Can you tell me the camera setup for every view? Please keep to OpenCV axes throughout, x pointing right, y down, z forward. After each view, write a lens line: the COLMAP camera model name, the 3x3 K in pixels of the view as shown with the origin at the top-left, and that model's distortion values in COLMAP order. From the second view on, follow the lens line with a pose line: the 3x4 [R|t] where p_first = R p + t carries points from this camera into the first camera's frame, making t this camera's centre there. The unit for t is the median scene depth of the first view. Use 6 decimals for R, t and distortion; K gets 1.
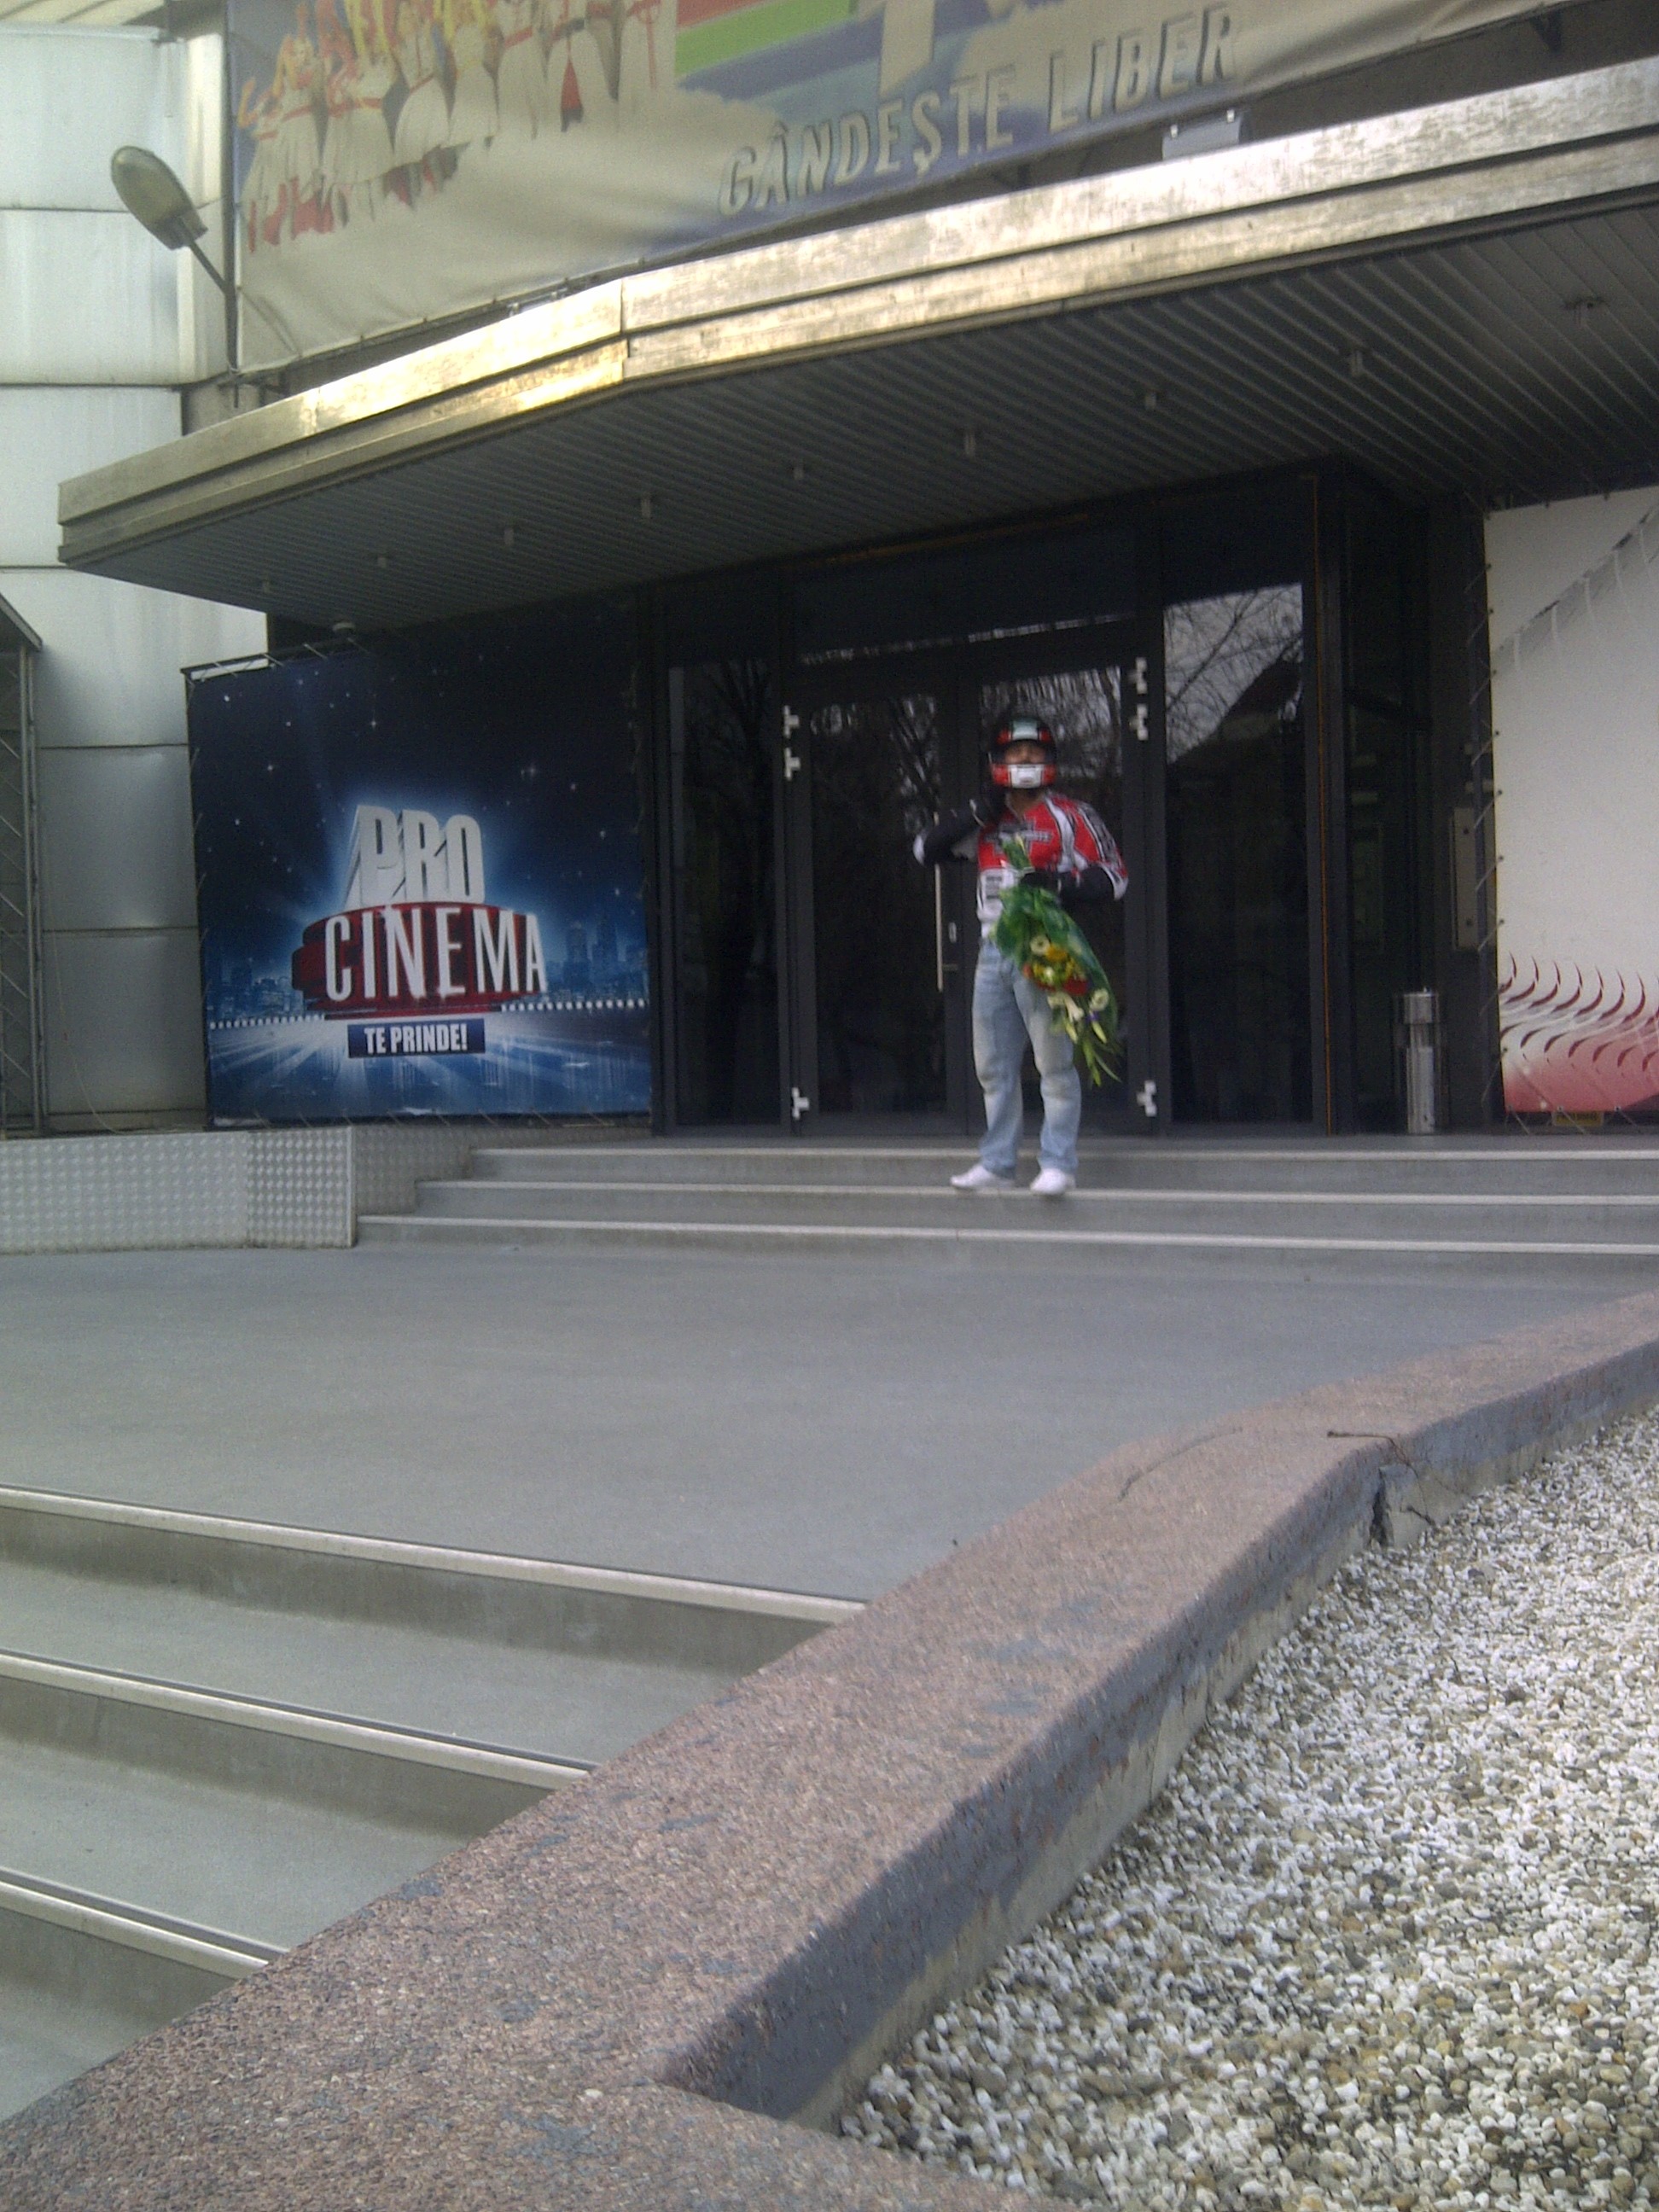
lens RADIAL K [[2247.2, 0, 829.5], [0, 2247.2, 1106.0], [0, 0, 1]] dist [0.074547, -0.311675]
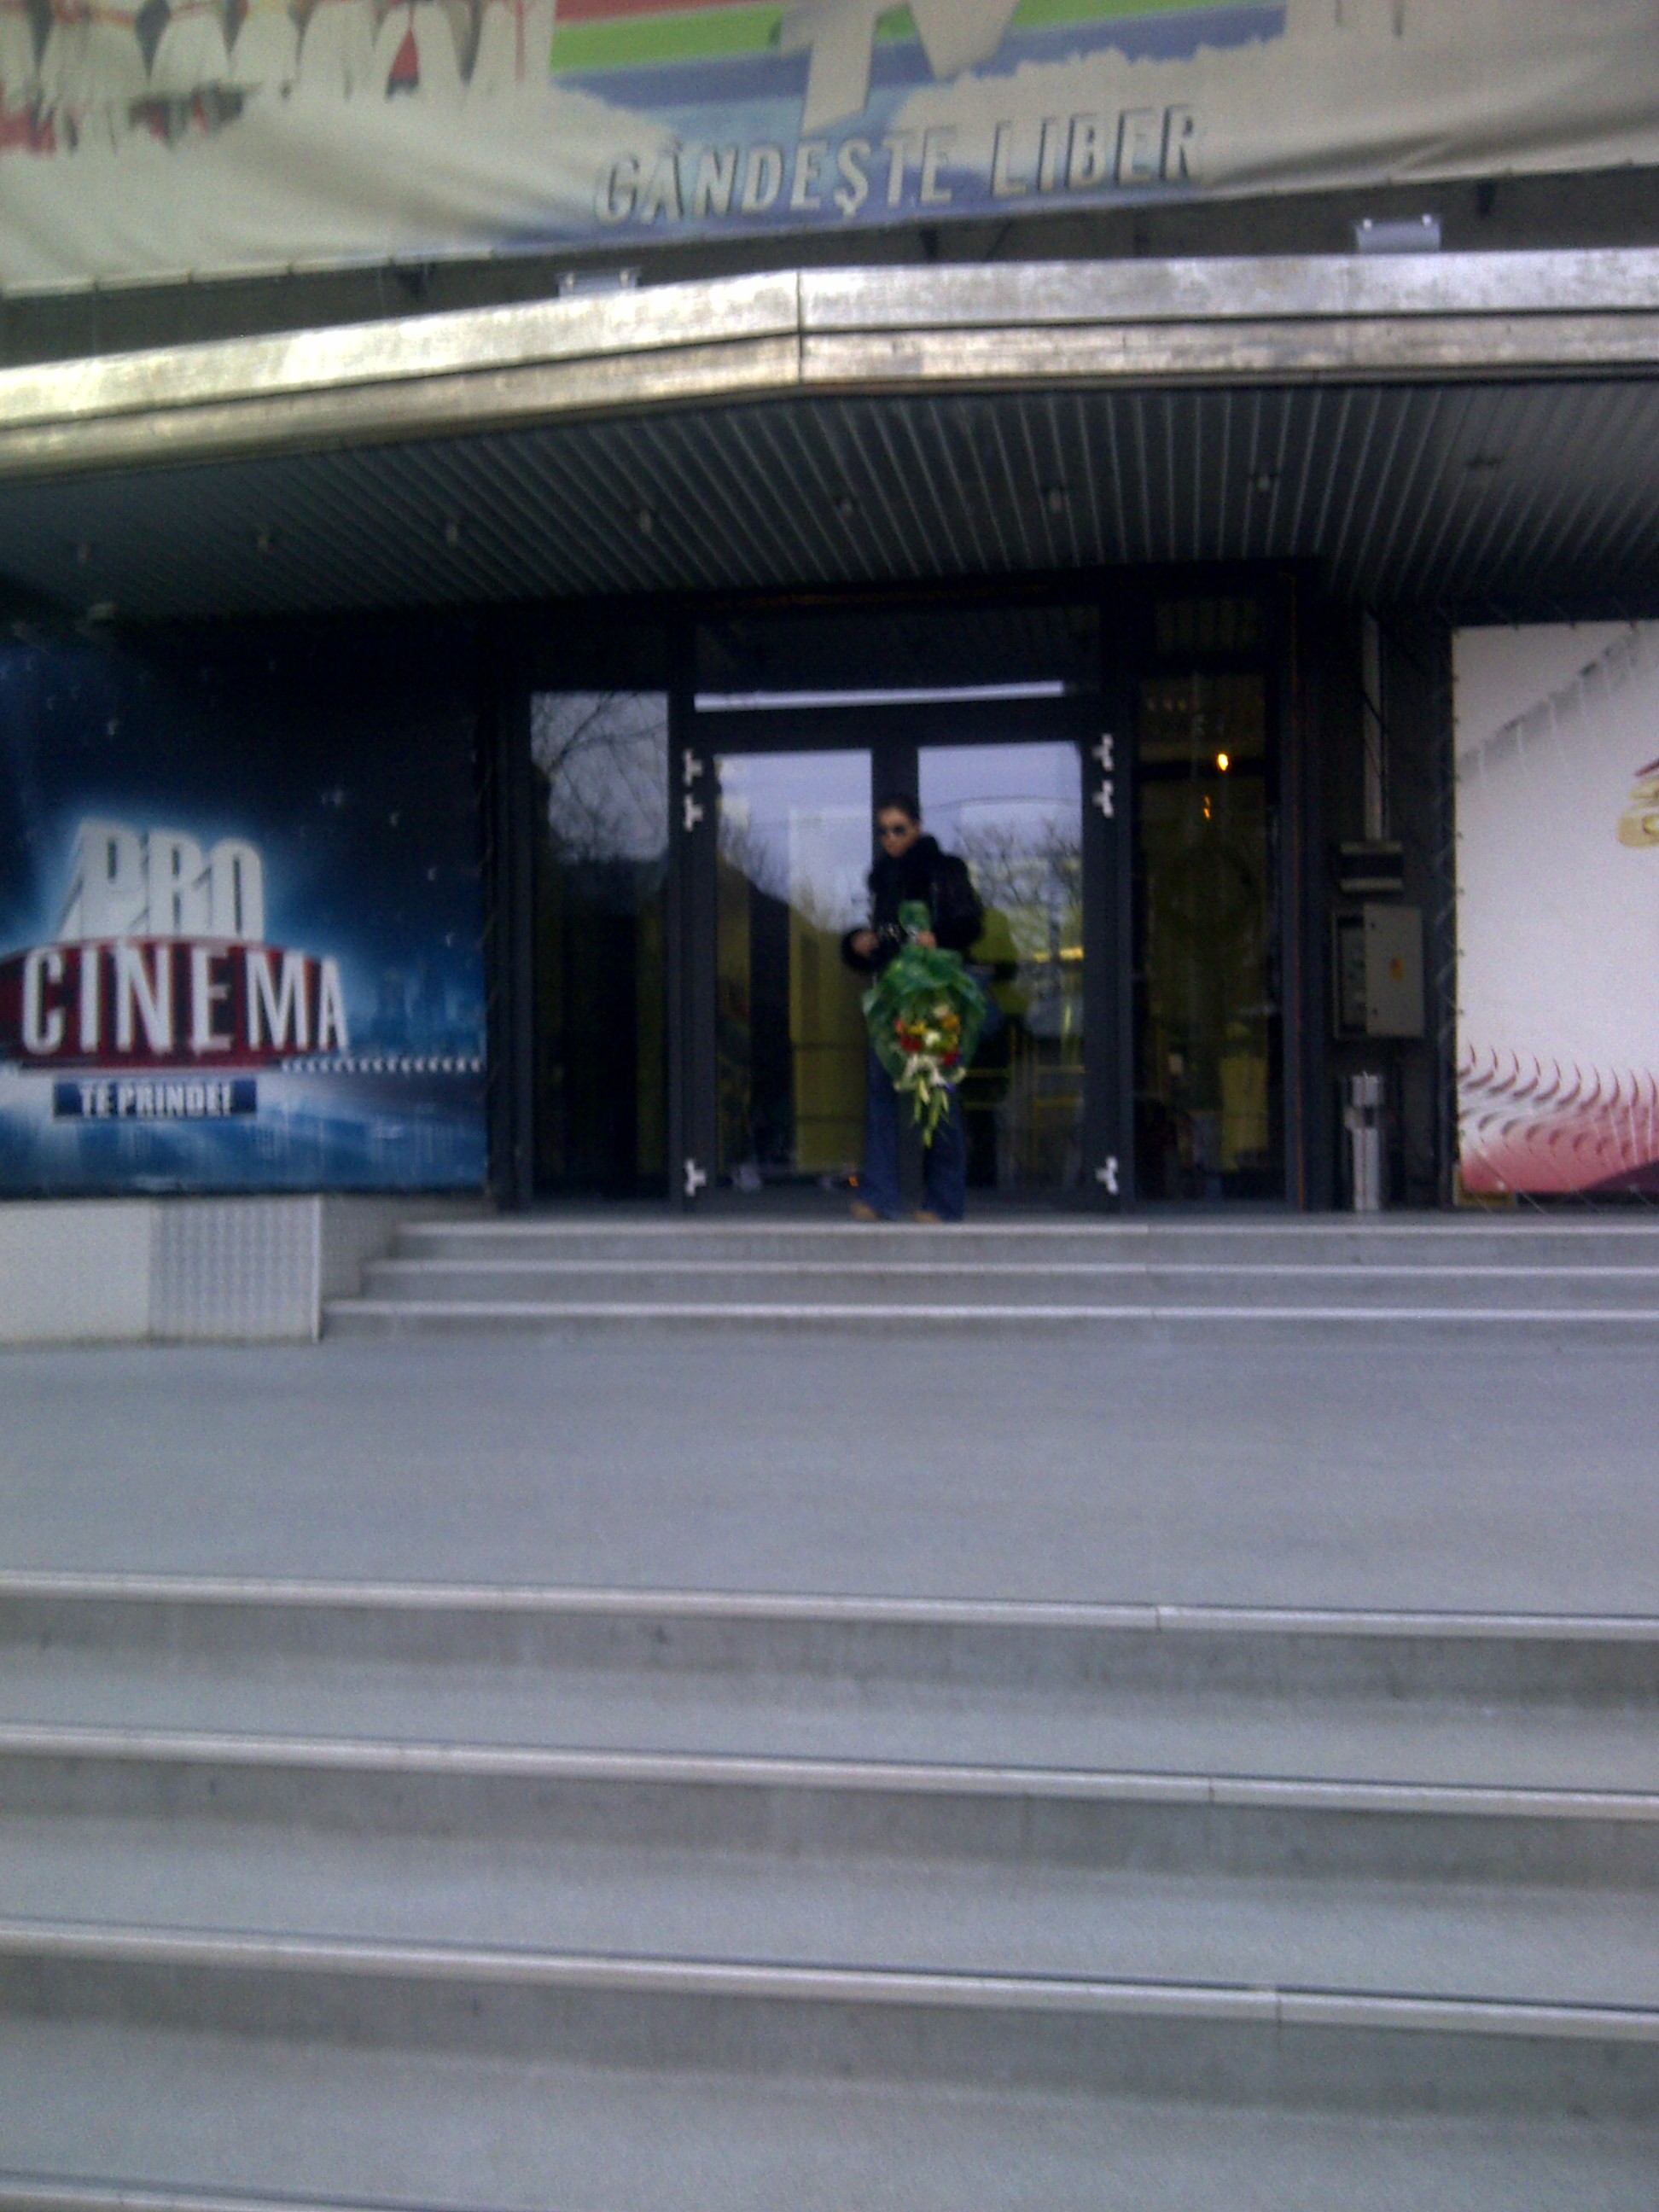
lens RADIAL K [[2247.2, 0, 829.5], [0, 2247.2, 1106.0], [0, 0, 1]] dist [0.081494, -0.301199]
pose [[0.912460, 0.024490, 0.408432, -0.308554], [-0.008425, 0.999120, -0.041087, 0.006374], [-0.409079, 0.034049, 0.911863, 0.117994]]
